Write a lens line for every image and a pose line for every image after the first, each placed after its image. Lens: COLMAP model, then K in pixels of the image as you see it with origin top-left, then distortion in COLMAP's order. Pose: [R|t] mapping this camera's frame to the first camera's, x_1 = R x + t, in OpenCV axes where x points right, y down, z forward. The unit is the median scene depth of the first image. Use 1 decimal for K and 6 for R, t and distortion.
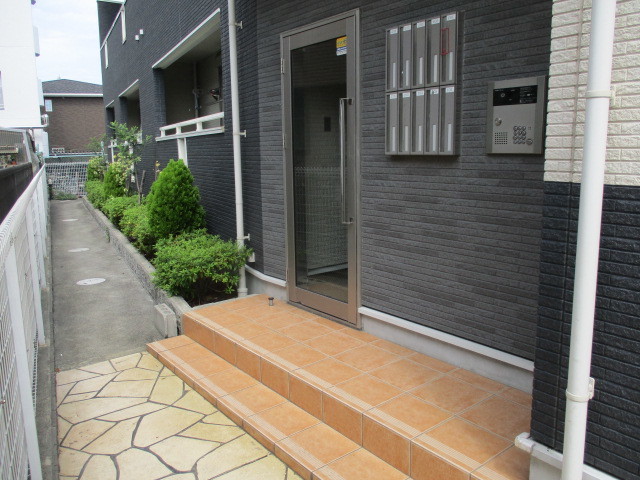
lens RADIAL K [[542.7, 0, 320.1], [0, 542.7, 238.3], [0, 0, 1]] dist [-0.013161, 0.013224]
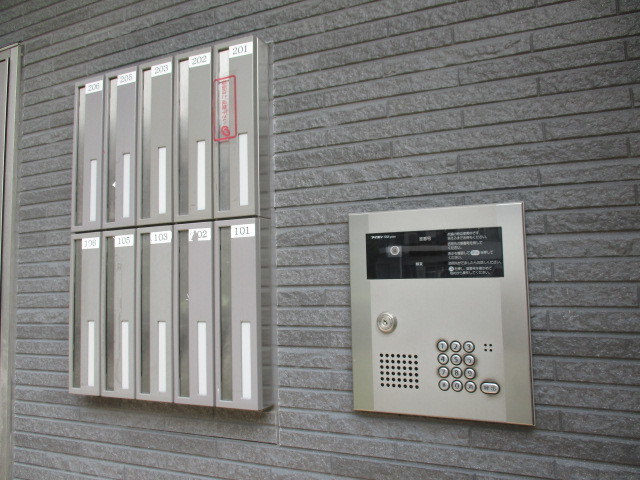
lens RADIAL K [[542.7, 0, 320.6], [0, 542.7, 240.4], [0, 0, 1]] dist [-0.013161, 0.013224]
pose [[0.899732, 0.028922, 0.435483, 0.125810], [0.081417, 0.969165, -0.232576, -0.176639], [-0.428781, 0.244711, 0.869634, 0.653228]]
